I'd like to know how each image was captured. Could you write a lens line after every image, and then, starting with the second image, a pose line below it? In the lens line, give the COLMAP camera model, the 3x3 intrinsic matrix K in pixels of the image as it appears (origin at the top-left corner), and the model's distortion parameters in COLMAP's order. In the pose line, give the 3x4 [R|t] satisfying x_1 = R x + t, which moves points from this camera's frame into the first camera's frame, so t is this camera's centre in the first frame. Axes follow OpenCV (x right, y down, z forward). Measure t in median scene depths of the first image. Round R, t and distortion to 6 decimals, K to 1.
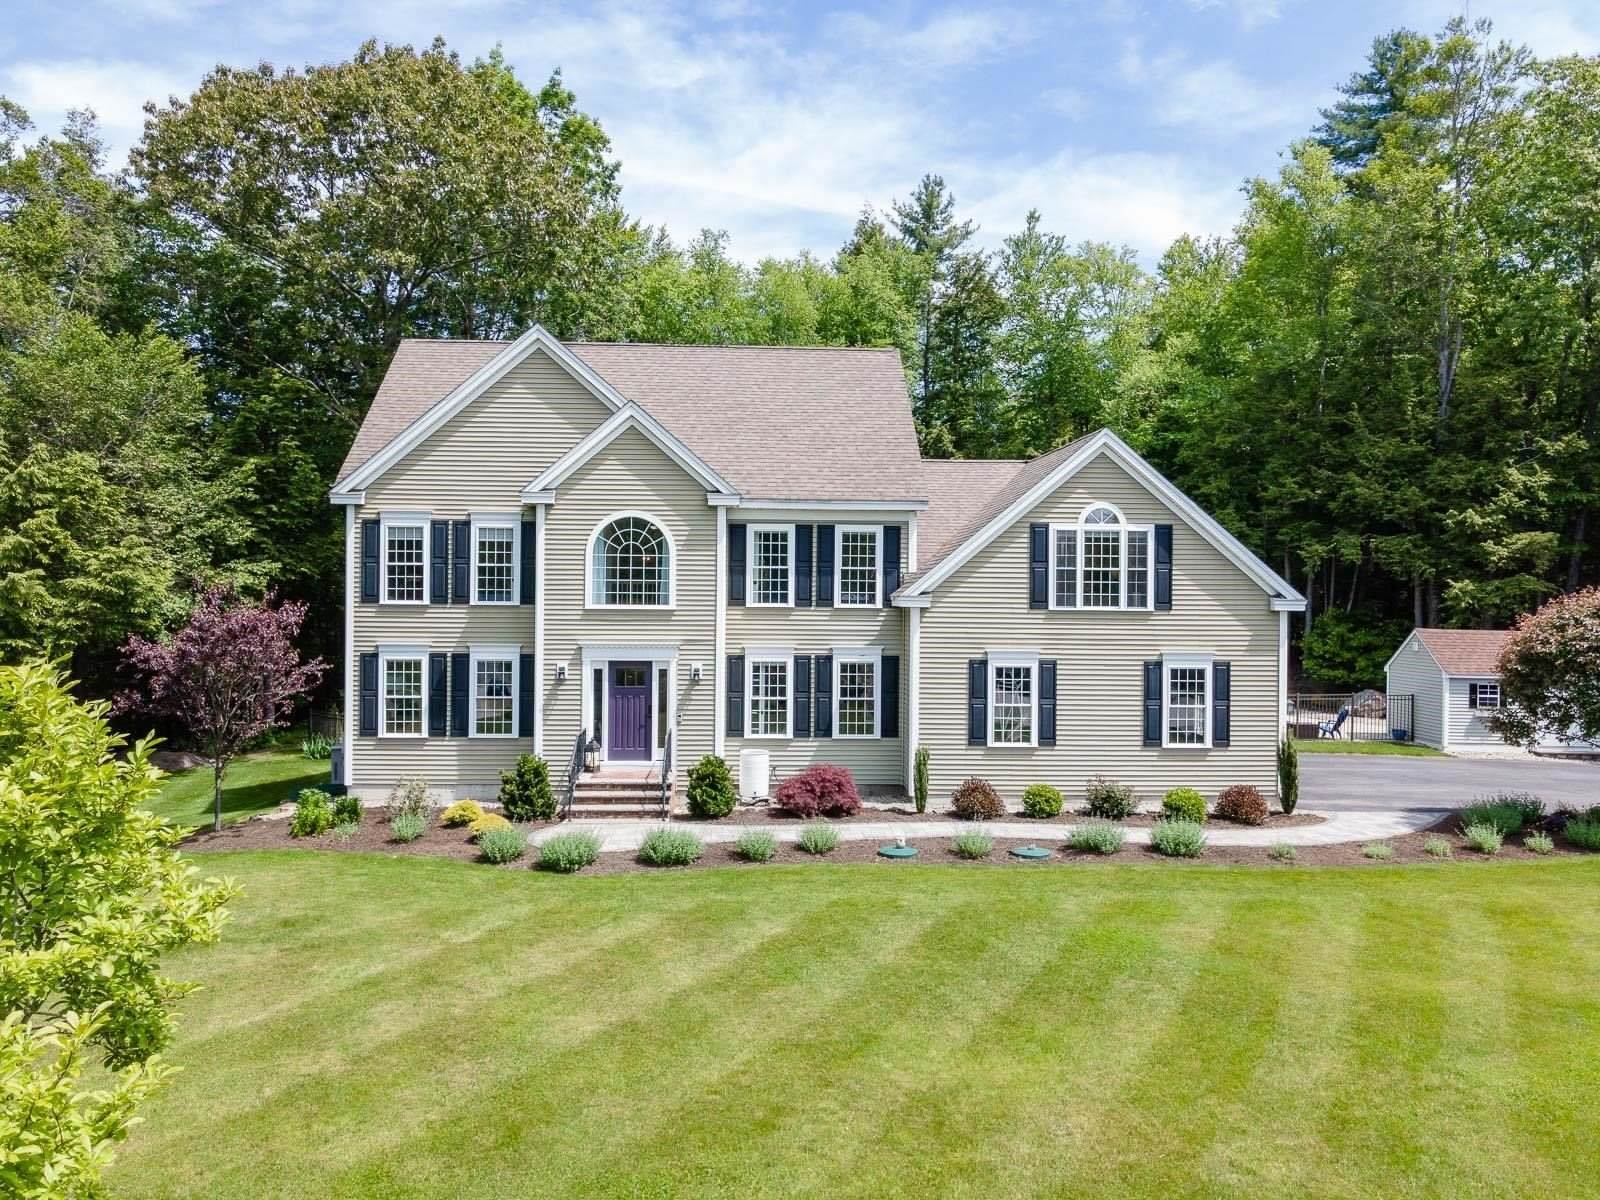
lens RADIAL K [[1189.9, 0, 793.7], [0, 1189.9, 584.8], [0, 0, 1]] dist [0.000065, -0.000063]
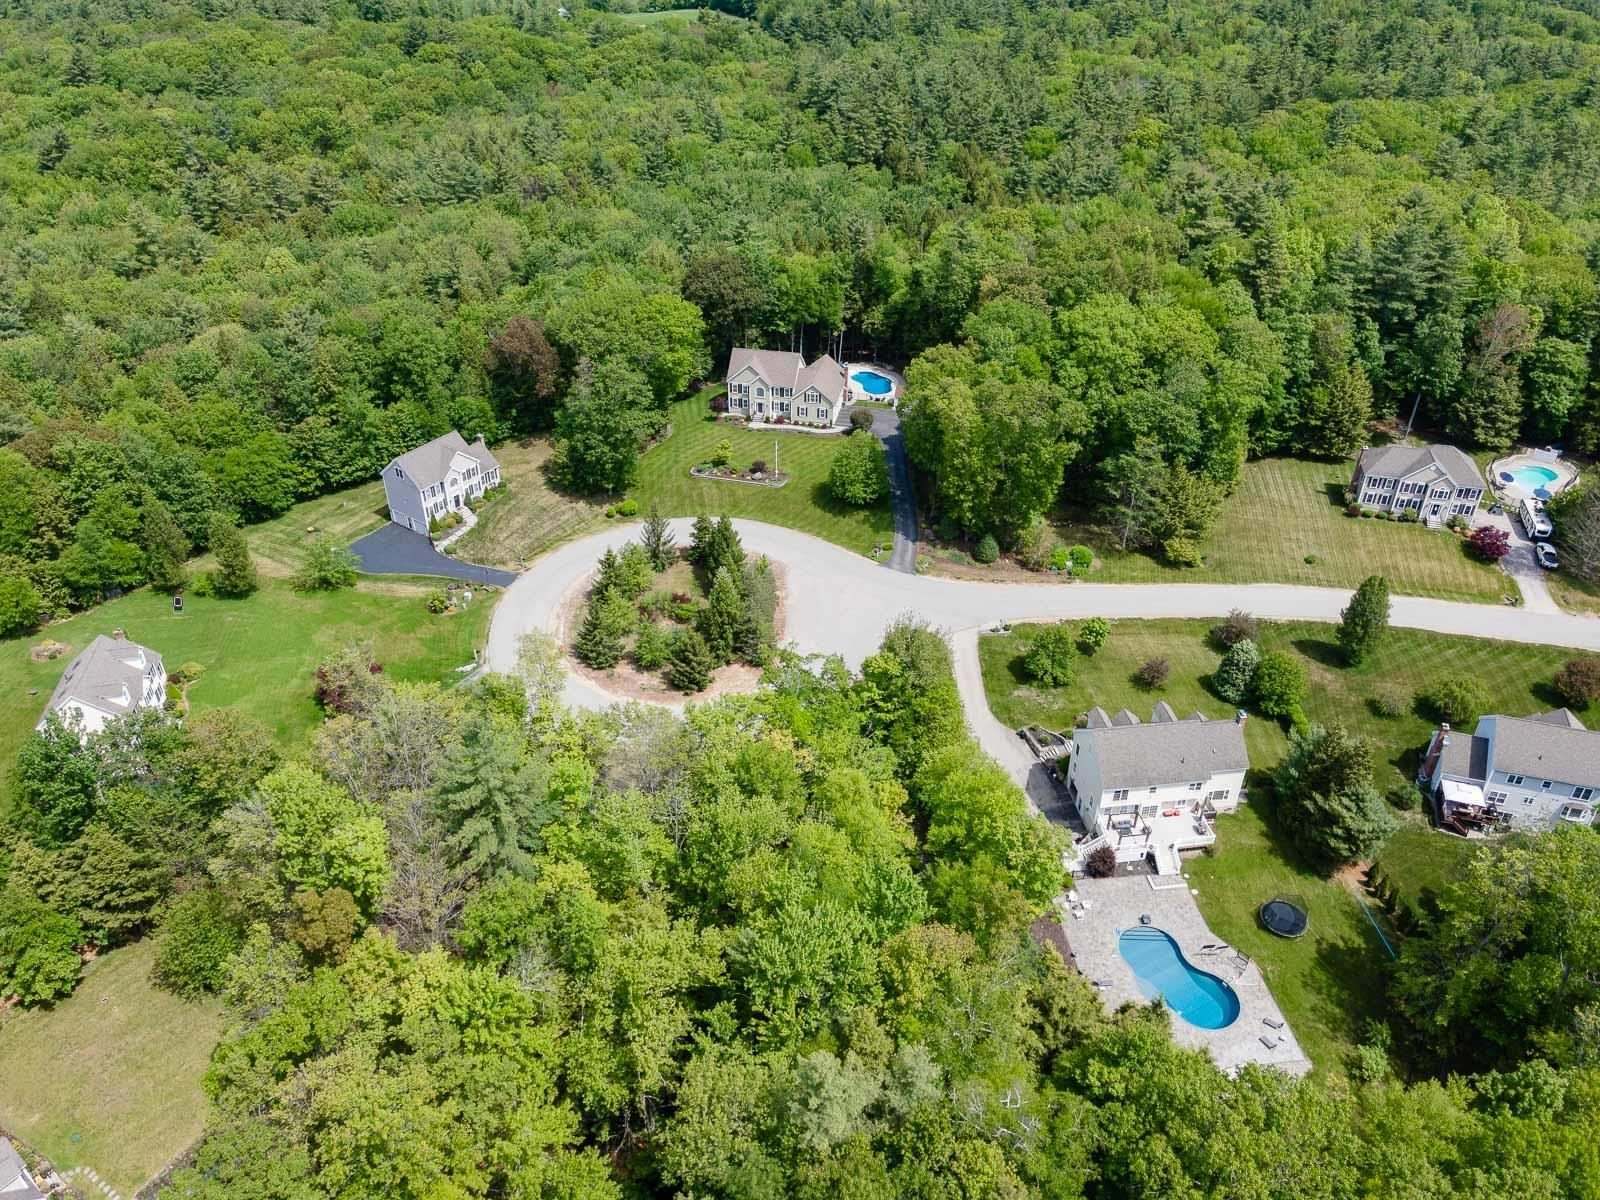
lens RADIAL K [[1189.9, 0, 795.5], [0, 1189.9, 608.8], [0, 0, 1]] dist [0.000065, -0.000063]
pose [[0.968870, 0.132819, -0.208926, 2.113538], [0.009250, 0.823896, 0.566666, -3.591494], [0.247398, -0.550958, 0.797019, -6.649053]]
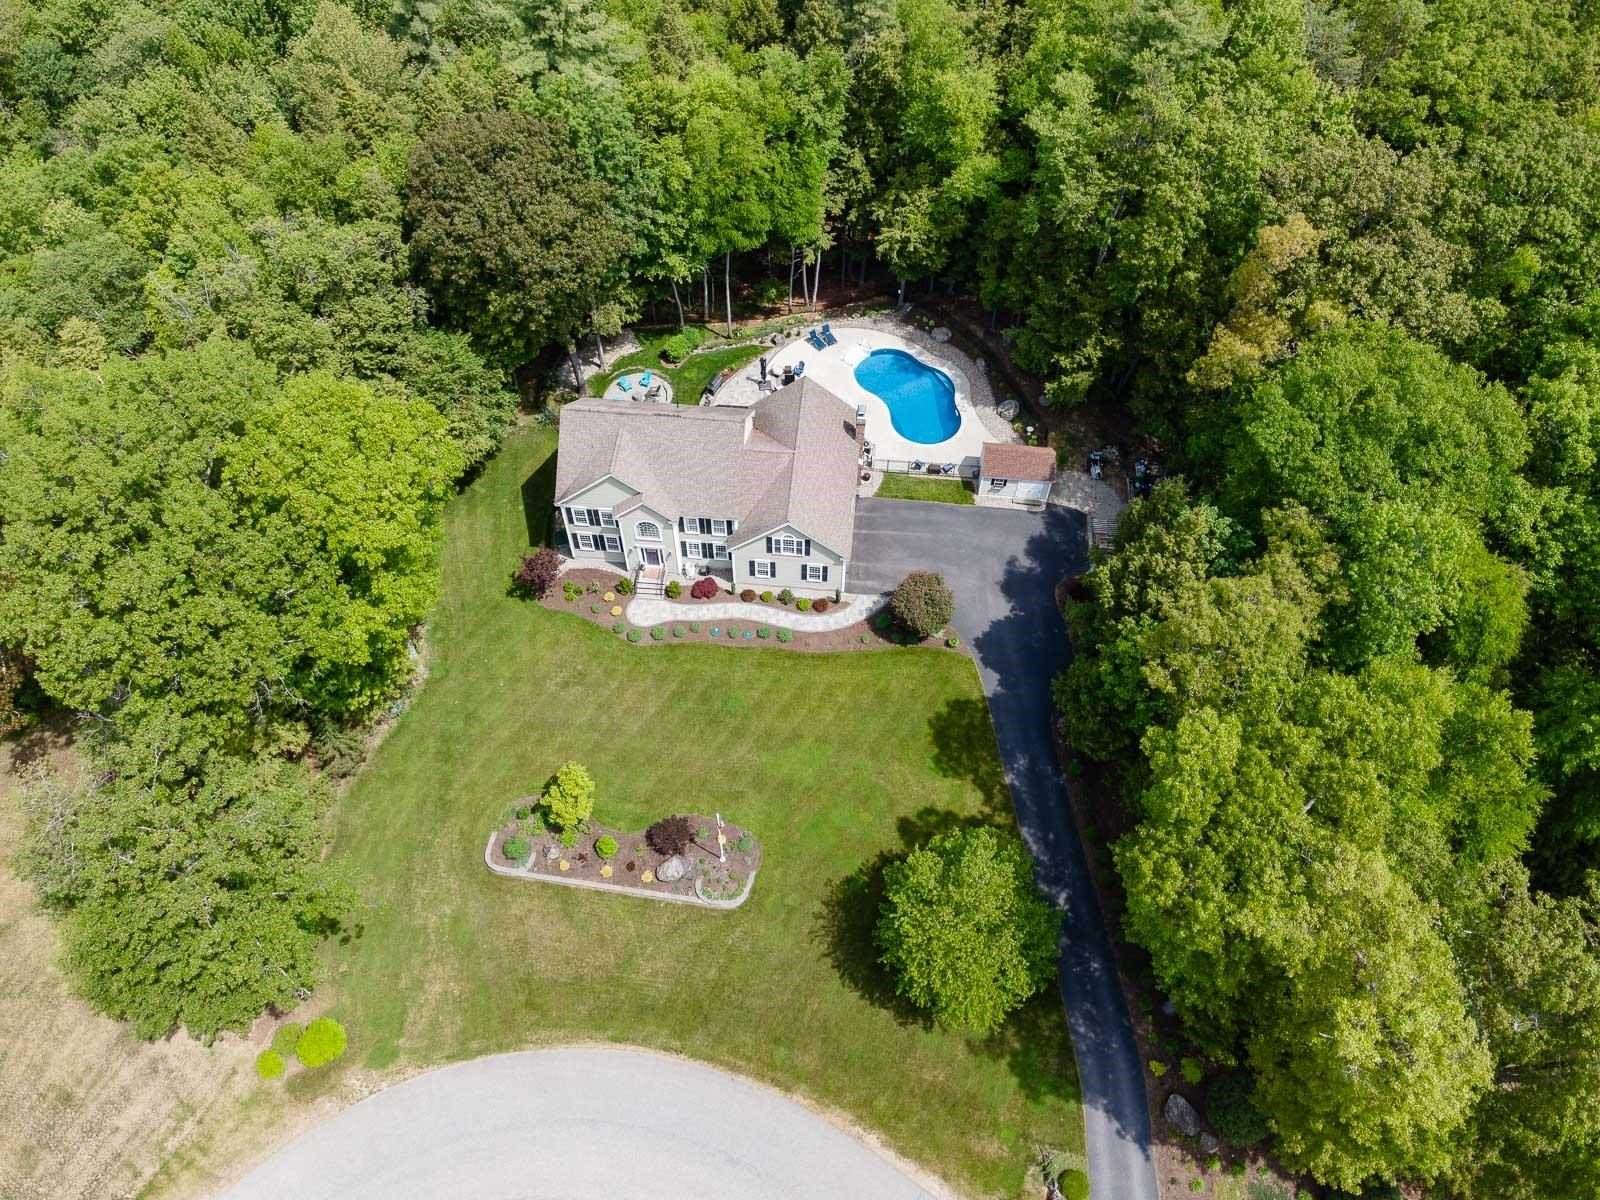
lens RADIAL K [[1189.9, 0, 797.4], [0, 1189.9, 583.5], [0, 0, 1]] dist [0.000065, -0.000063]
pose [[0.990620, 0.105057, -0.087374, 0.572999], [0.010010, 0.581923, 0.813182, -2.585295], [0.136276, -0.806430, 0.575413, -0.952188]]
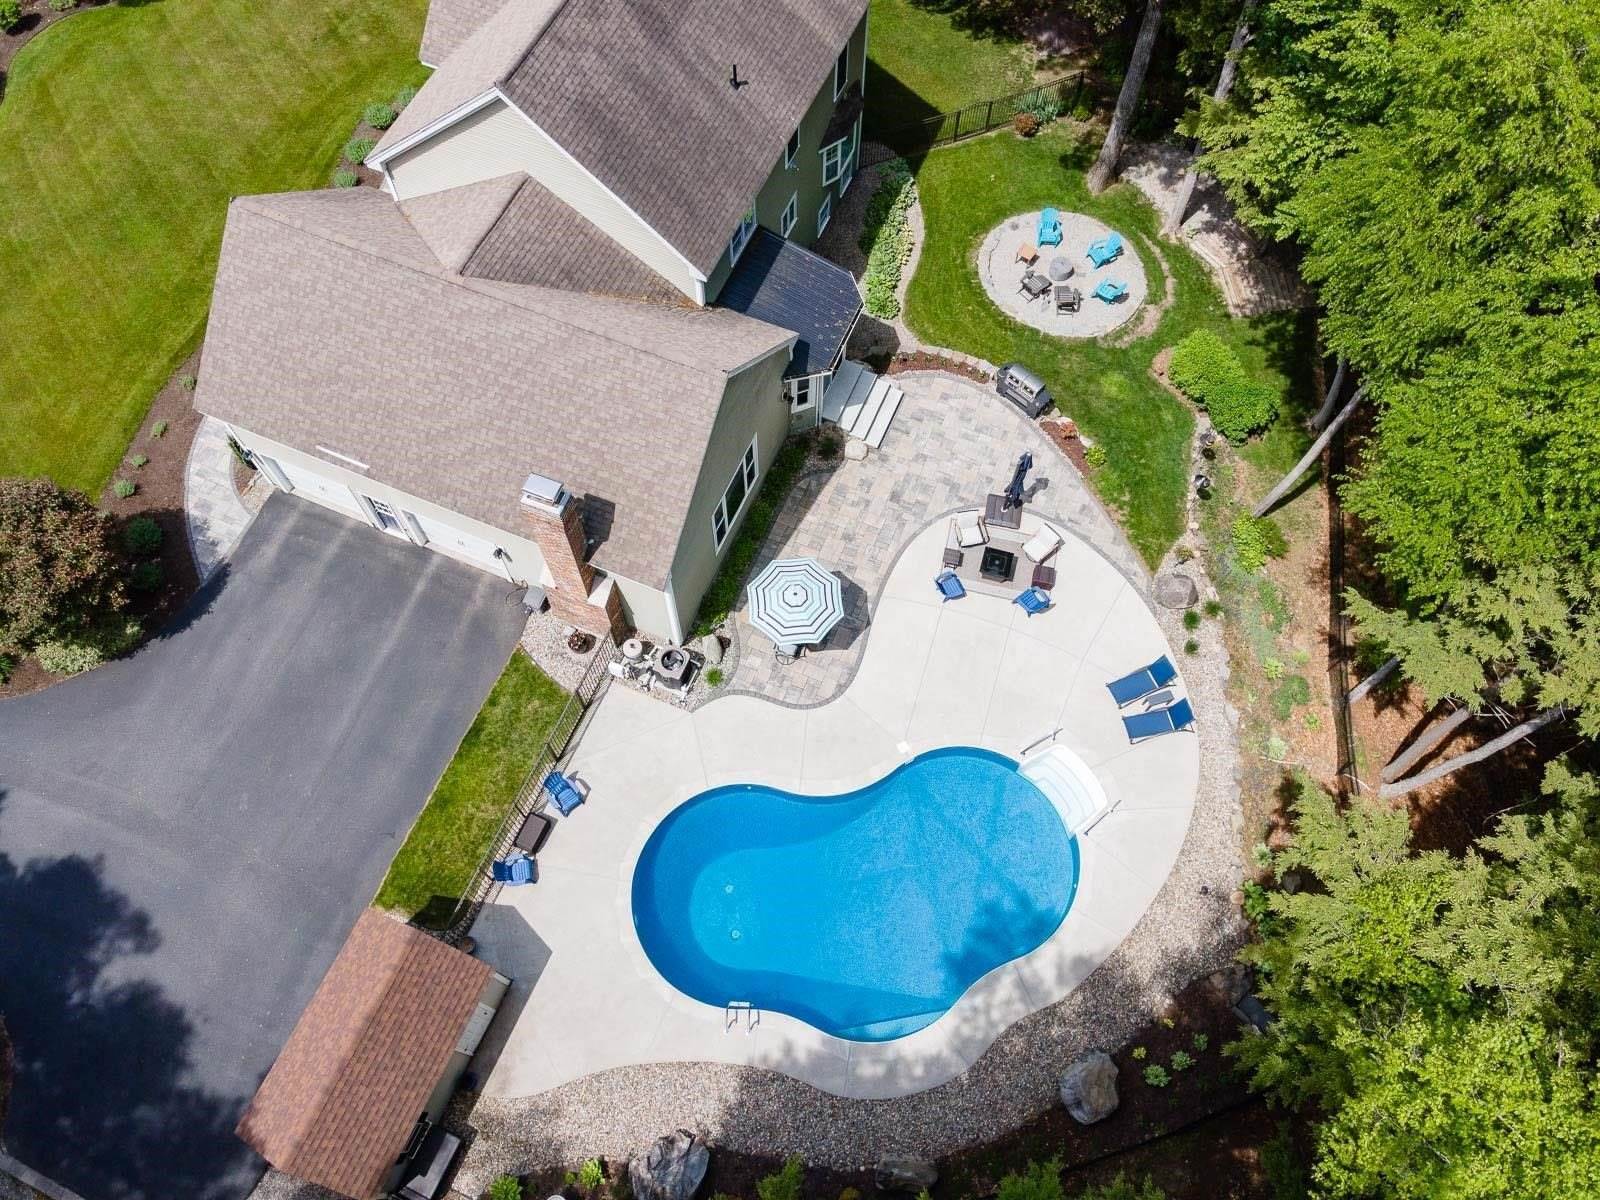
lens RADIAL K [[1189.9, 0, 798.4], [0, 1189.9, 600.4], [0, 0, 1]] dist [0.000065, -0.000063]
pose [[-0.433576, 0.803711, -0.407505, 0.817258], [-0.008622, 0.448501, 0.893741, -1.009051], [0.901076, 0.391018, -0.187530, 1.864735]]
